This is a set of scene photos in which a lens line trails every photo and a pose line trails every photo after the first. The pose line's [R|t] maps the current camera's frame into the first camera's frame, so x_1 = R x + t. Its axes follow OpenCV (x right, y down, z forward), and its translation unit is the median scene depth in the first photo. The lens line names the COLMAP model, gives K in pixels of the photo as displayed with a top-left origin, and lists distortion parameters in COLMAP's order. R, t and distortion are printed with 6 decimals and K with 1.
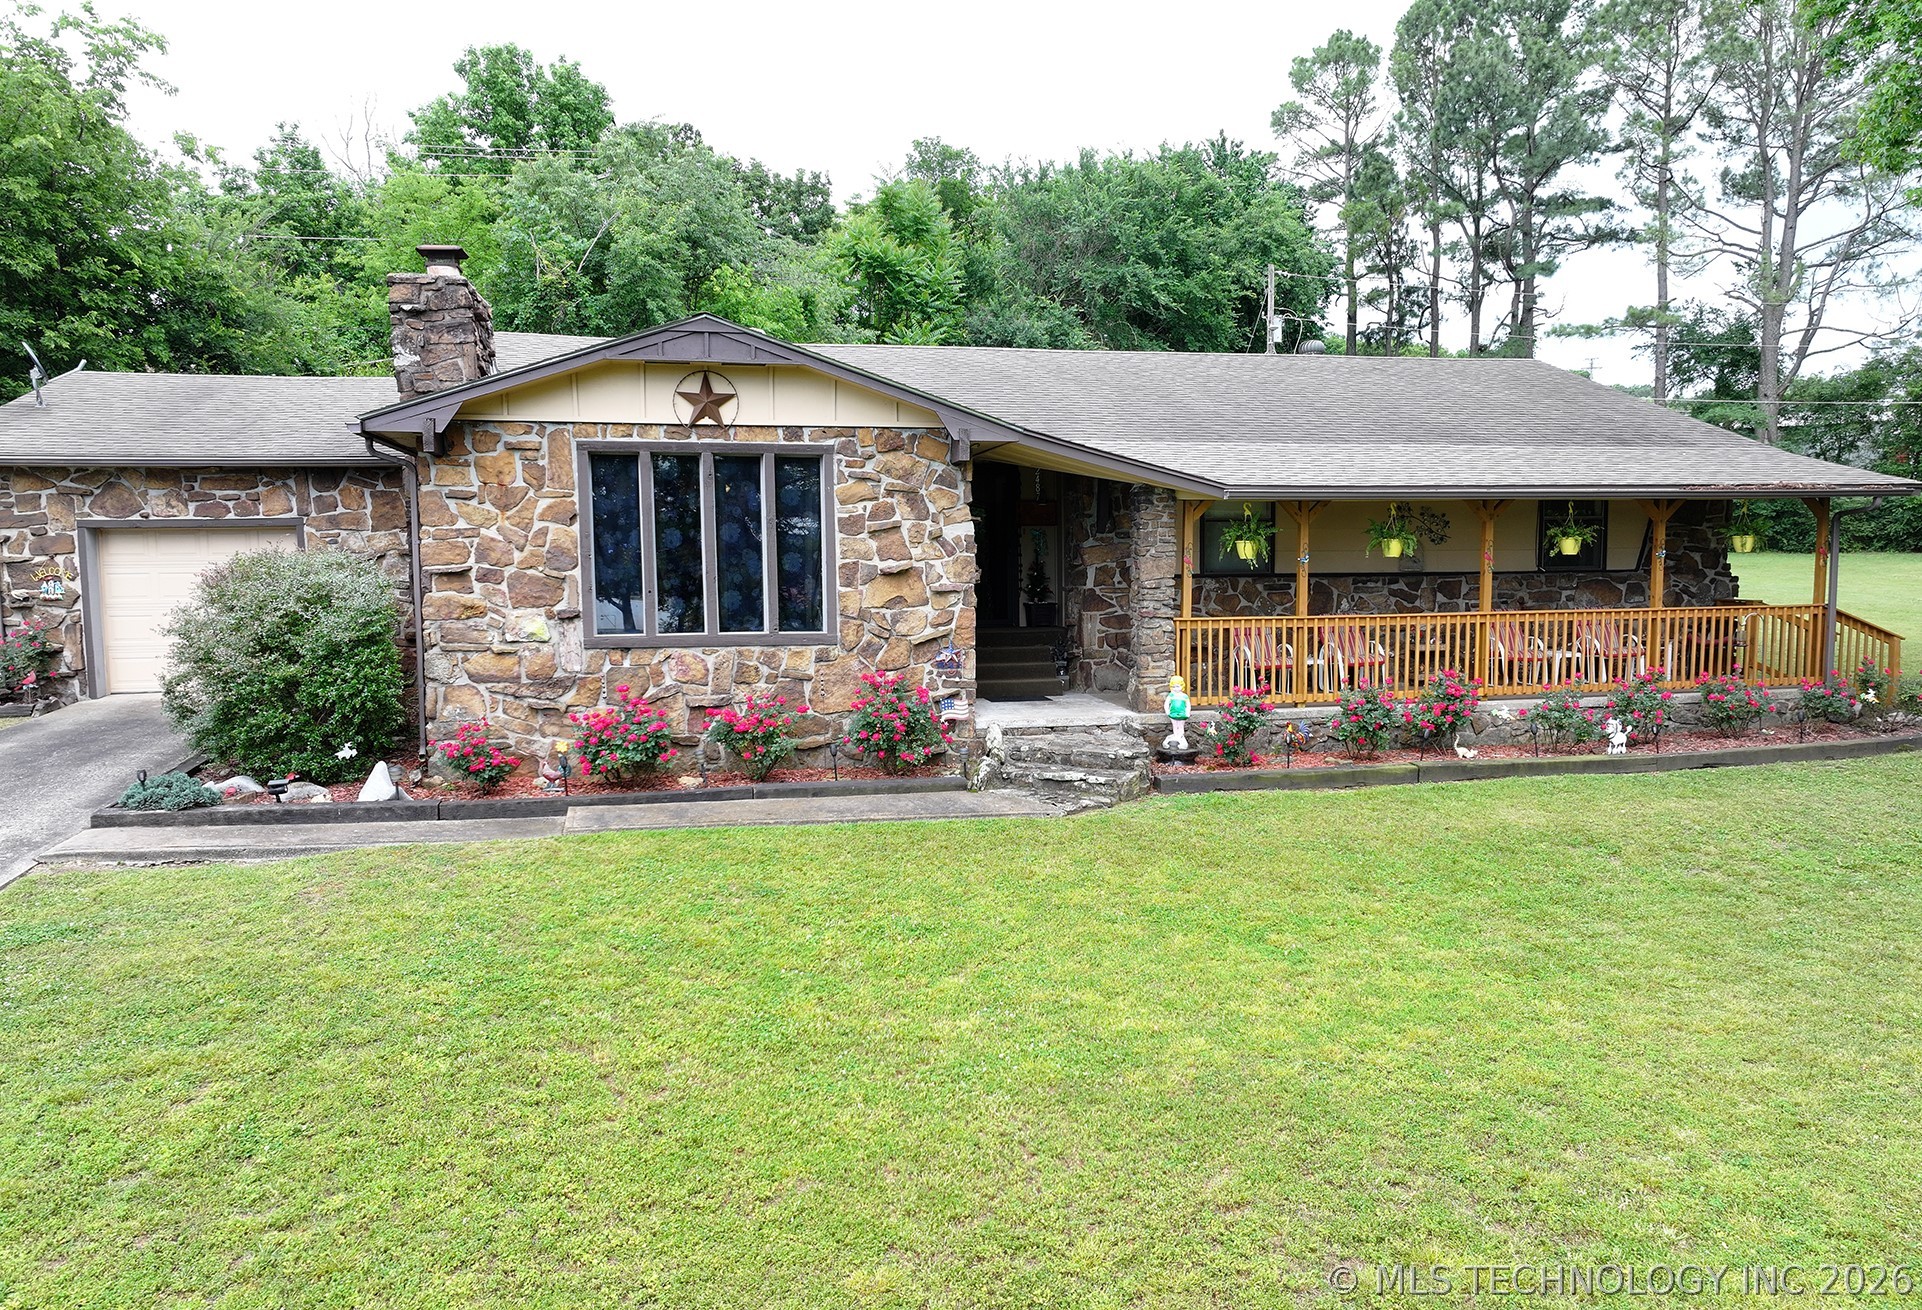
lens RADIAL K [[1396.3, 0, 972.2], [0, 1396.3, 684.7], [0, 0, 1]] dist [-0.000868, 0.000478]
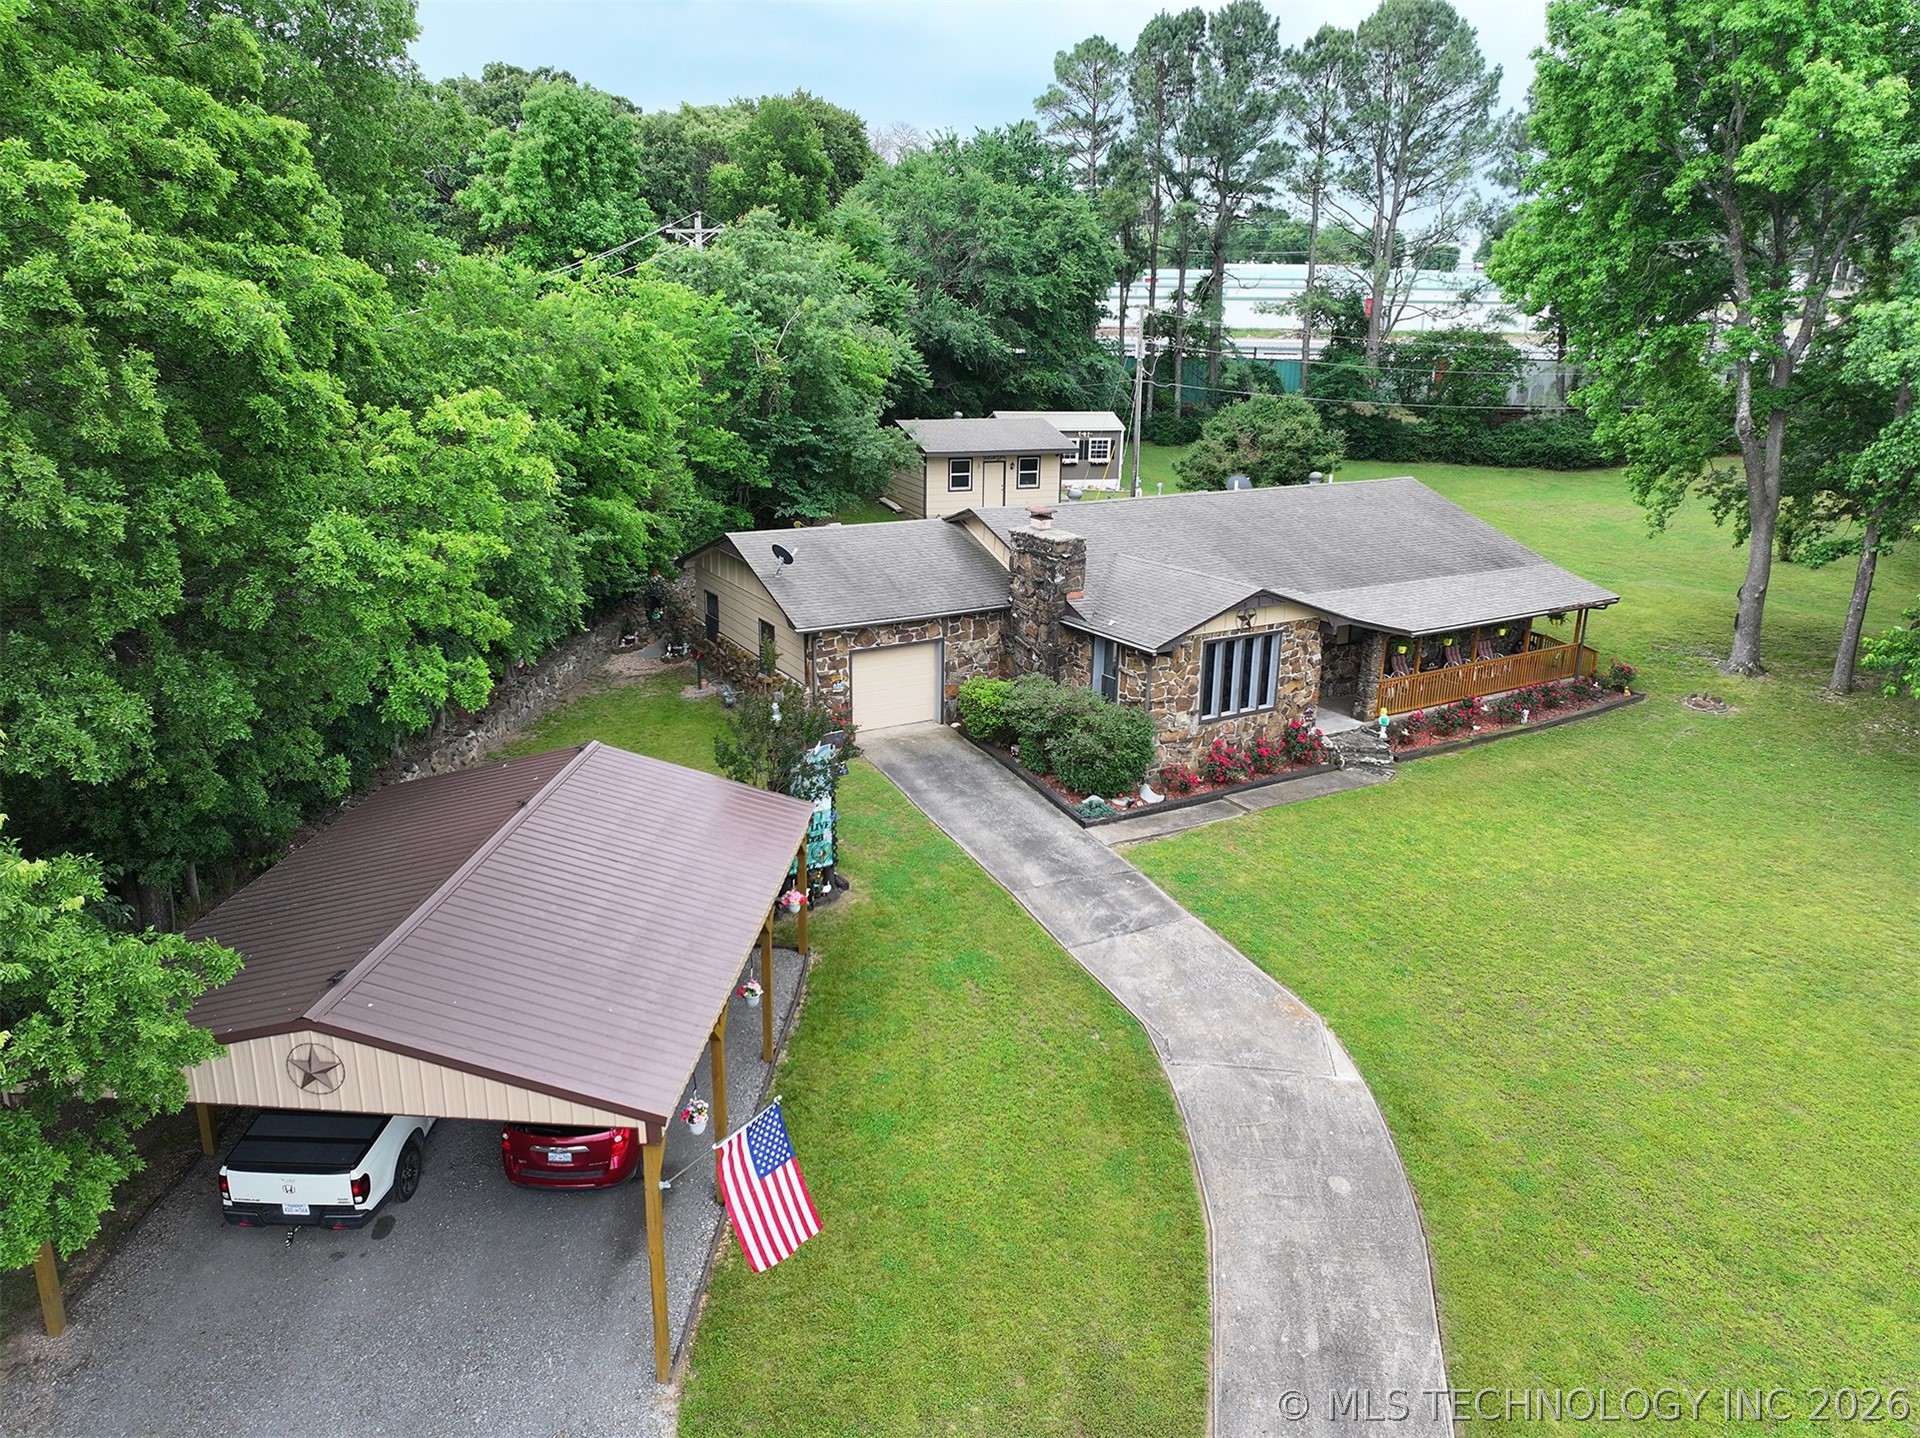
lens RADIAL K [[1339.5, 0, 960.0], [0, 1339.5, 719.0], [0, 0, 1]] dist [0.001624, 0.005360]
pose [[0.940247, -0.080011, 0.330960, -1.325597], [0.010309, 0.978243, 0.207208, -0.480950], [-0.340338, -0.191415, 0.920614, -0.893763]]
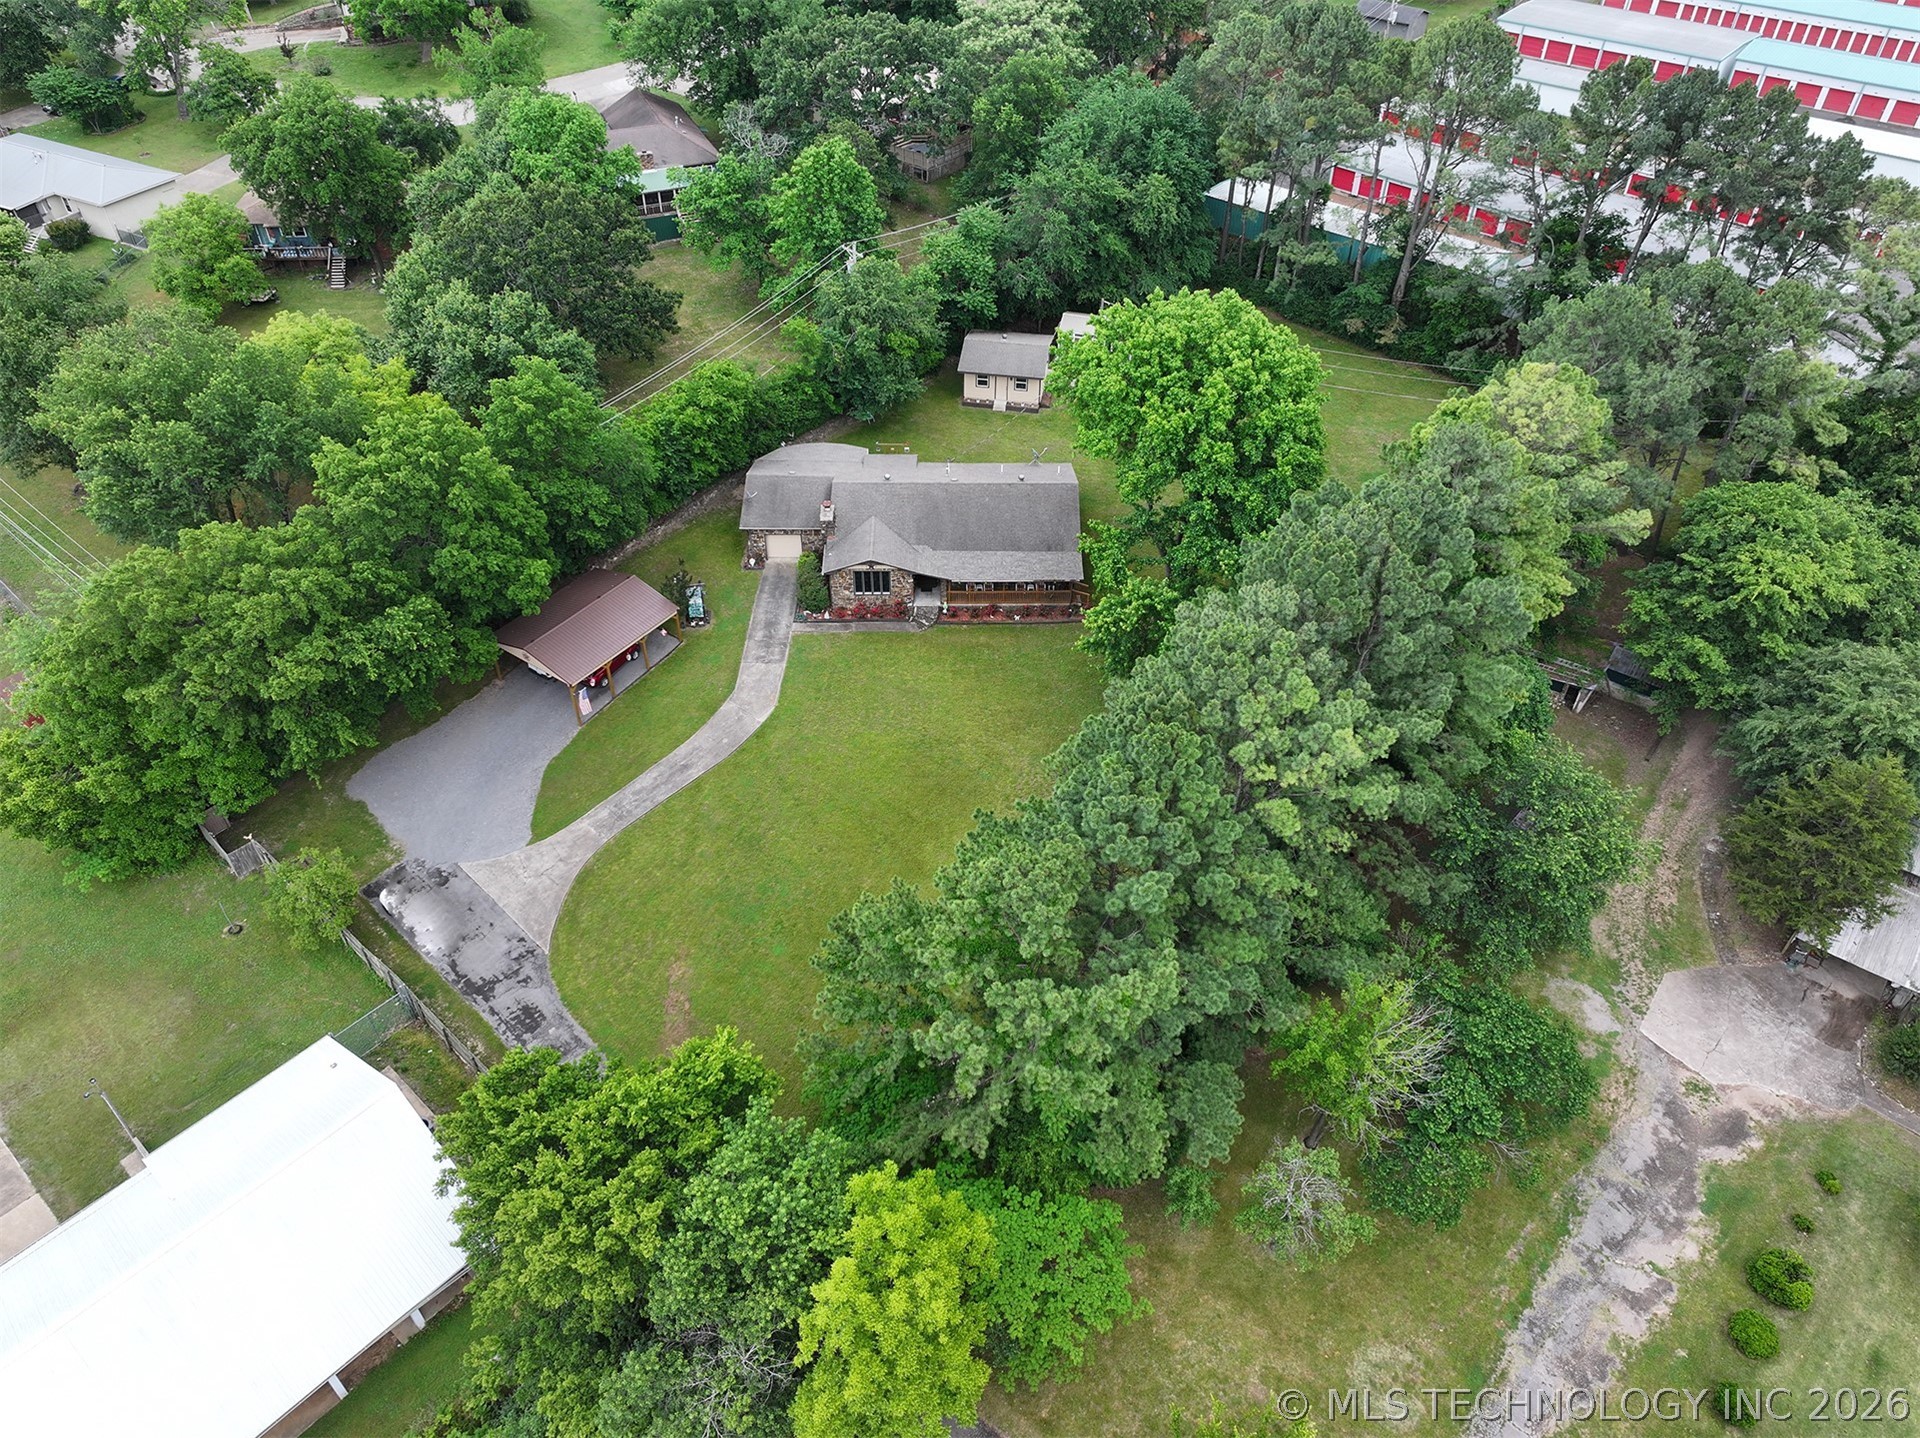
lens RADIAL K [[1341.8, 0, 960.0], [0, 1341.8, 719.0], [0, 0, 1]] dist [0.003892, -0.001715]
pose [[0.980331, 0.142799, -0.136232, 1.128583], [-0.033669, 0.801165, 0.597496, -3.255709], [0.194466, -0.581157, 0.790215, -4.138755]]
